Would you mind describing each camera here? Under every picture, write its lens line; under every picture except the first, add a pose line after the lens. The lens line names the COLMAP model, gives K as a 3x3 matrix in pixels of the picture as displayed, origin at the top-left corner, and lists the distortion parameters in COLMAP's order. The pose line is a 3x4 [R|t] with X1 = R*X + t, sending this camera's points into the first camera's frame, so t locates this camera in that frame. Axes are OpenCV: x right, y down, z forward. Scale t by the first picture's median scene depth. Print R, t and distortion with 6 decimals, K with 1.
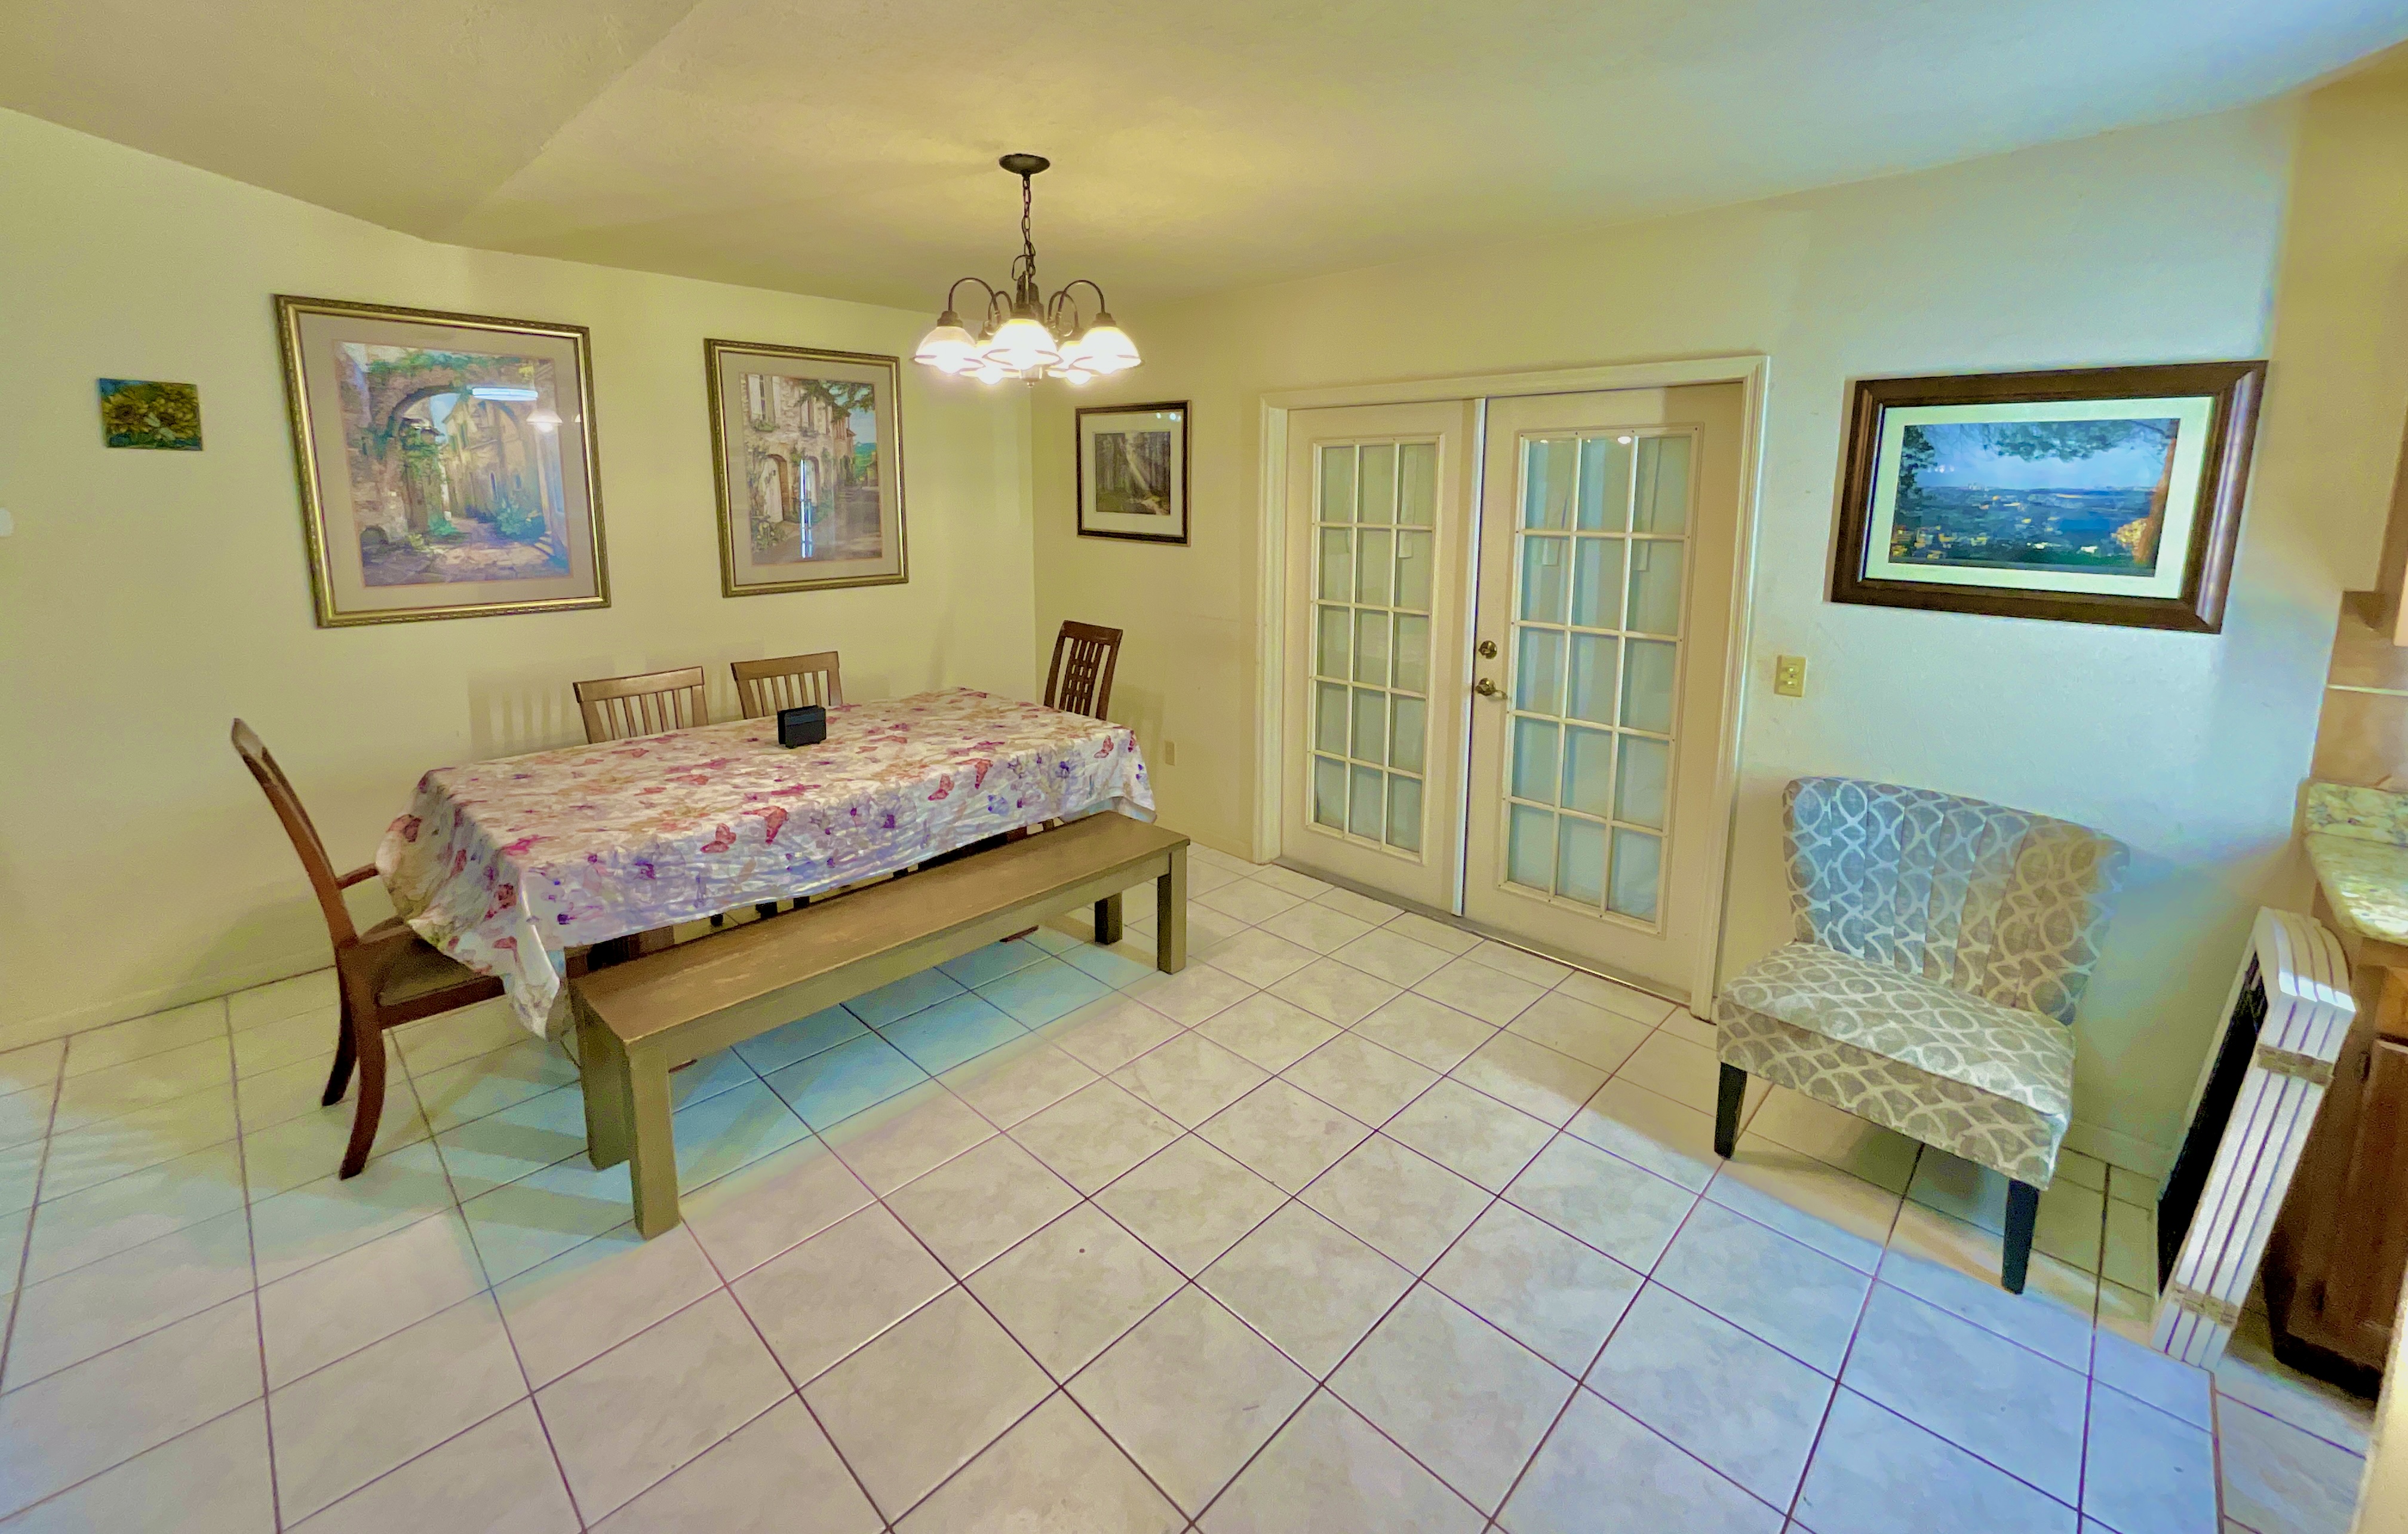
lens RADIAL K [[979.7, 0, 1208.3], [0, 979.7, 634.7], [0, 0, 1]] dist [0.000052, -0.000030]
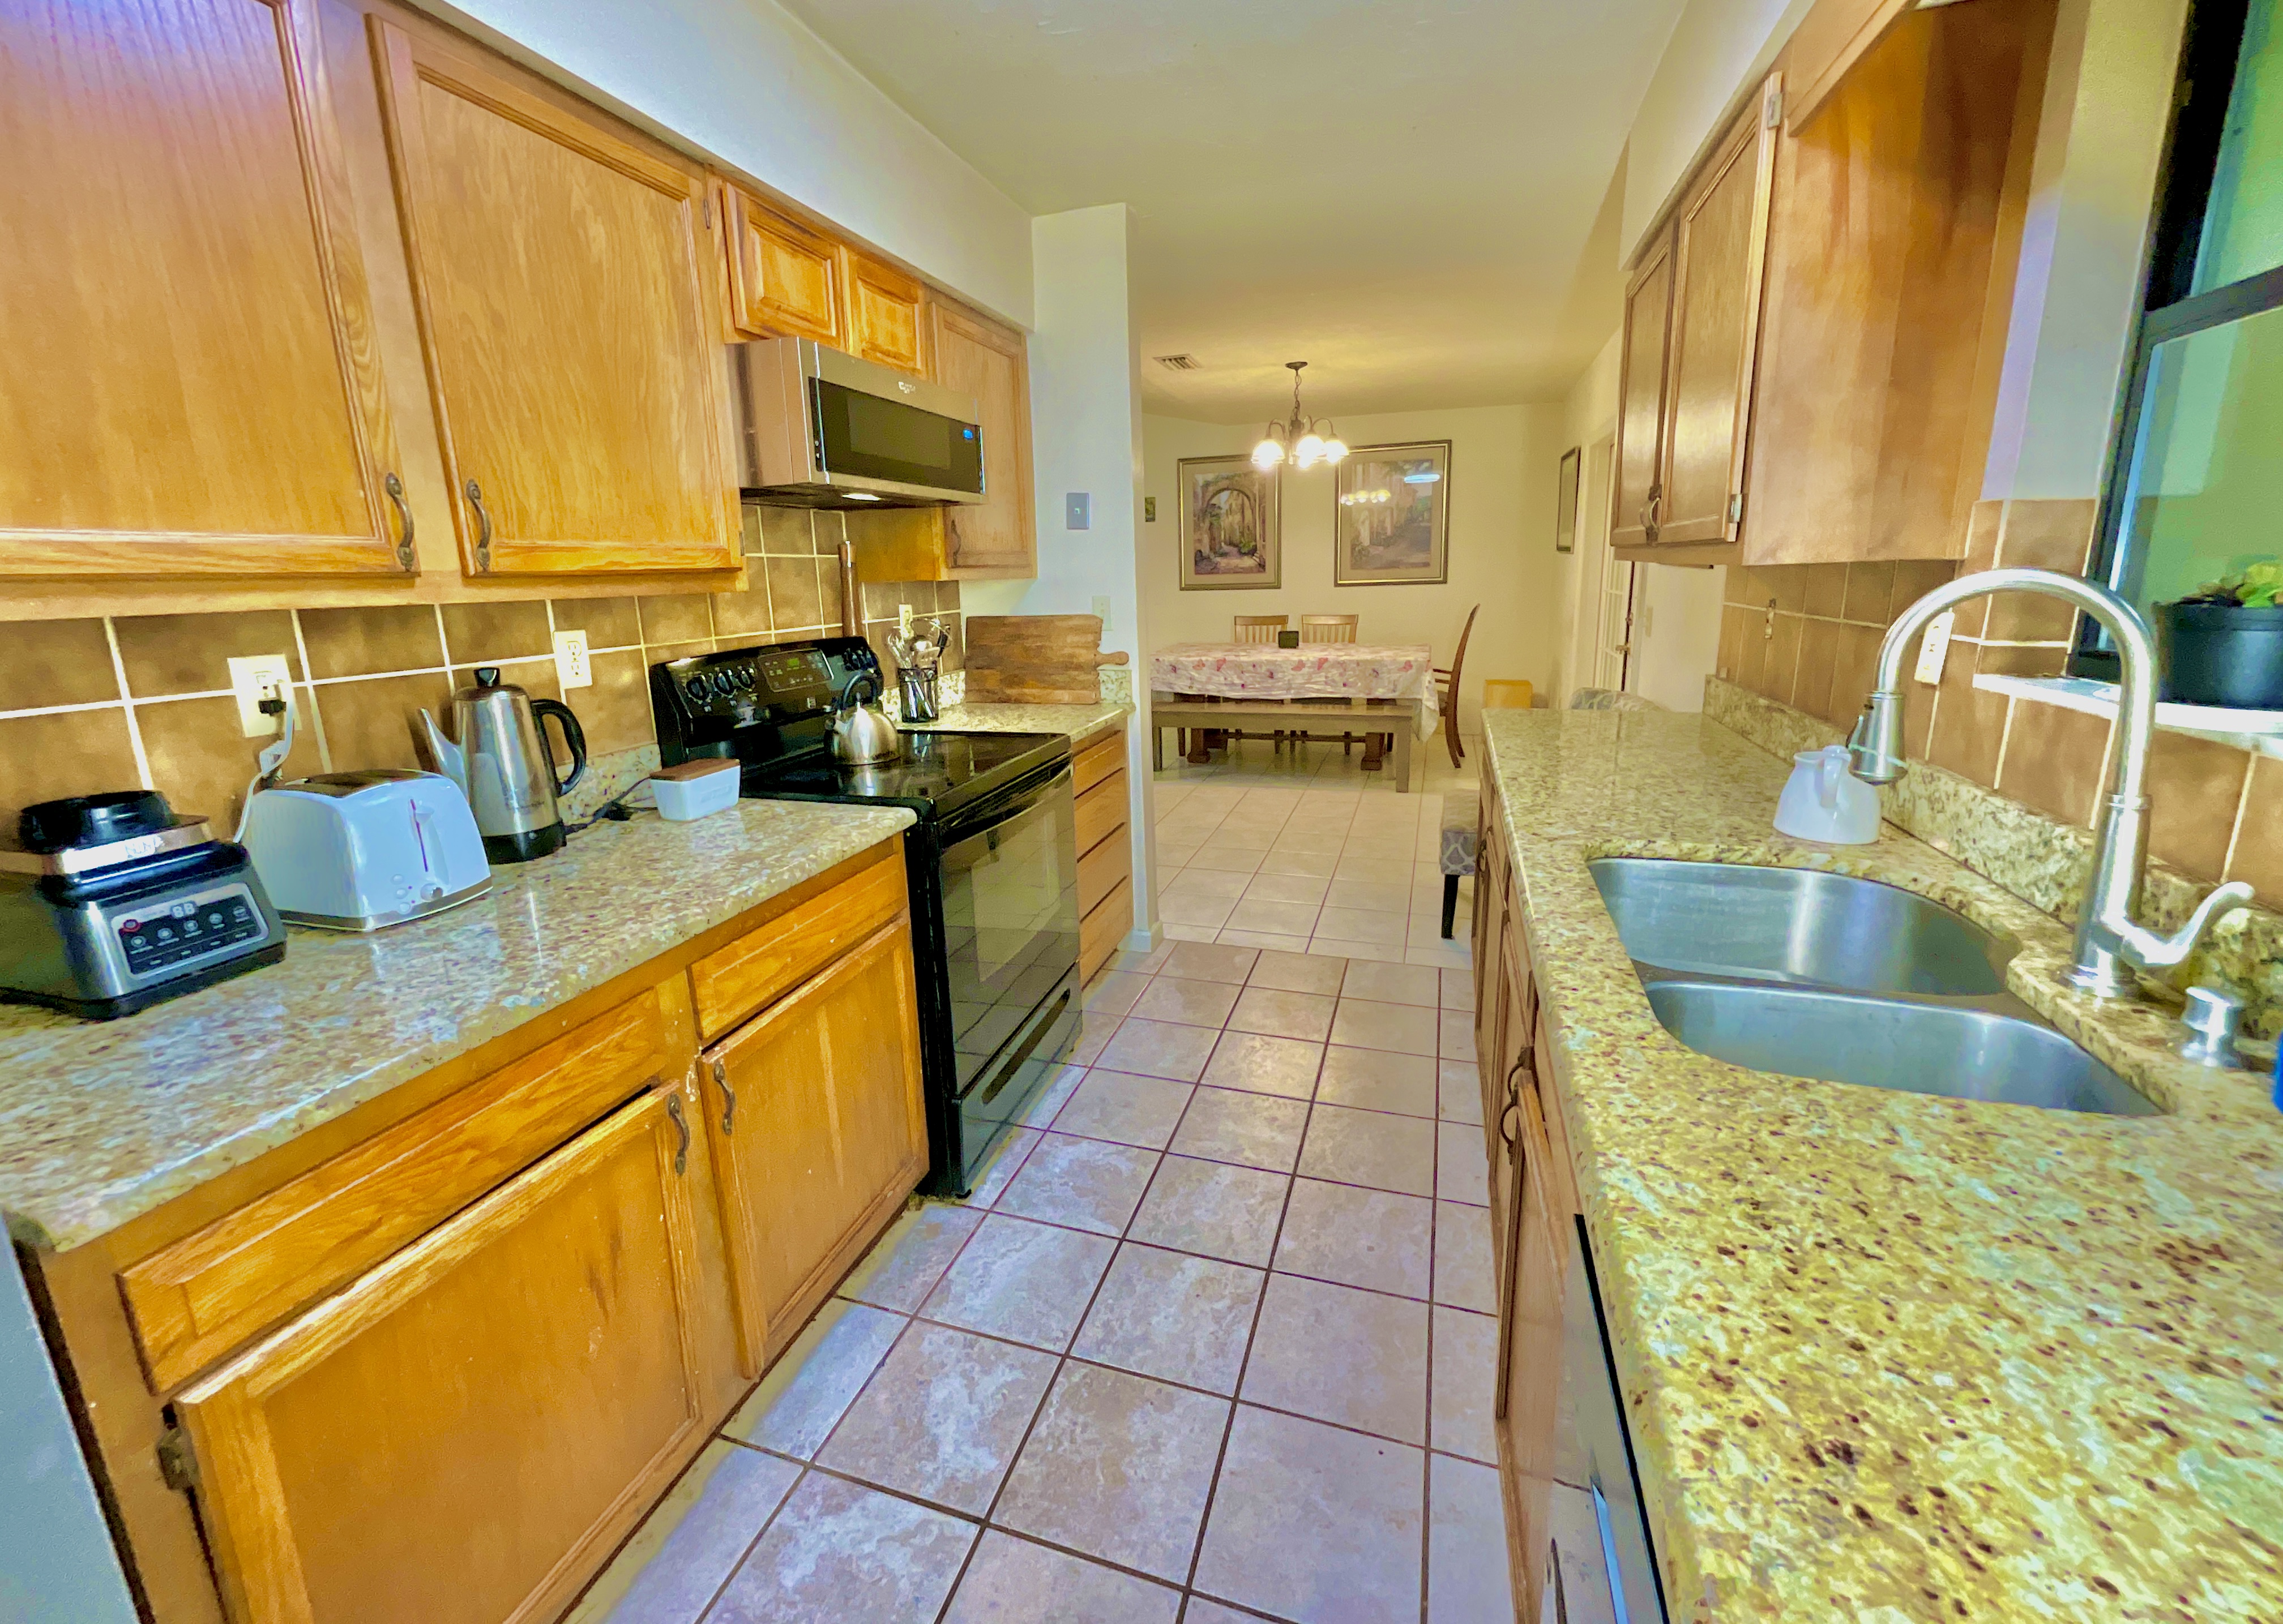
lens RADIAL K [[936.9, 0, 1135.9], [0, 936.9, 765.9], [0, 0, 1]] dist [-0.000439, -0.000012]
pose [[0.436447, 0.170974, -0.883336, 1.221274], [-0.103218, 0.984811, 0.139616, 0.110269], [0.893790, 0.030241, 0.447466, -0.173240]]
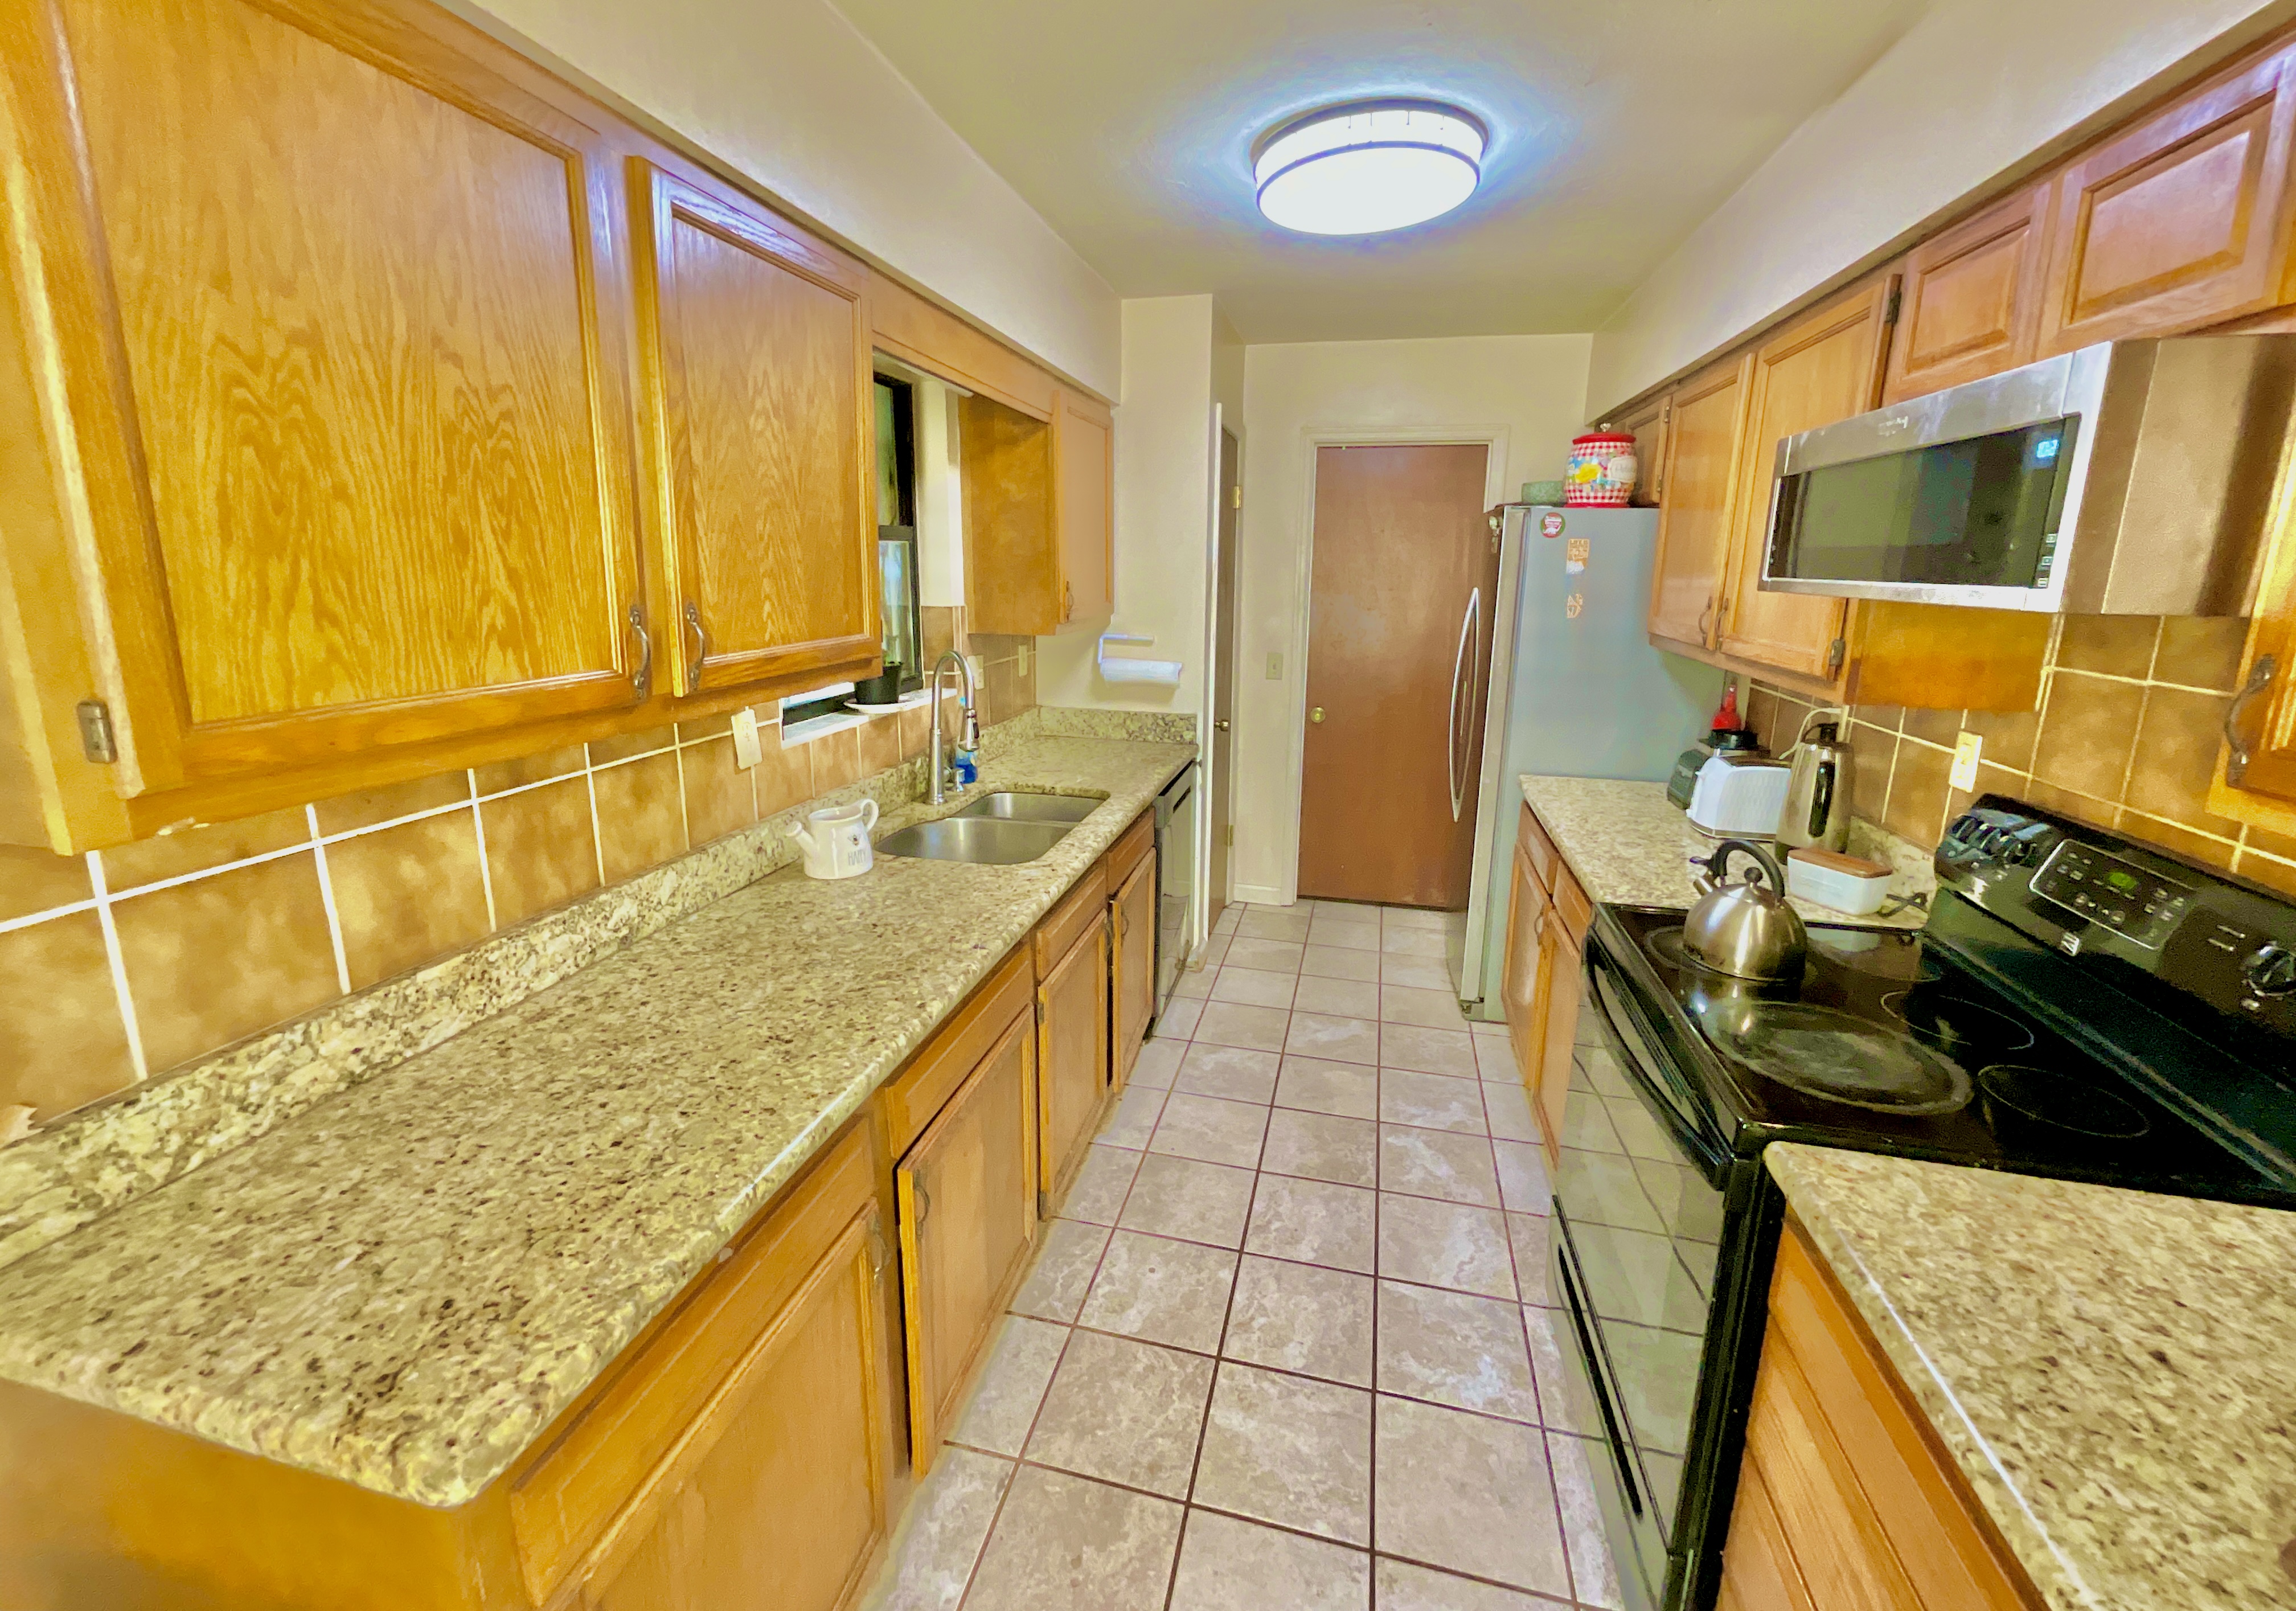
lens RADIAL K [[937.2, 0, 1140.6], [0, 937.2, 752.7], [0, 0, 1]] dist [0.000881, -0.000023]
pose [[-0.495718, -0.190311, 0.847376, 0.360254], [0.111157, 0.953768, 0.279233, -0.050142], [-0.861341, 0.232613, -0.451645, 0.431459]]
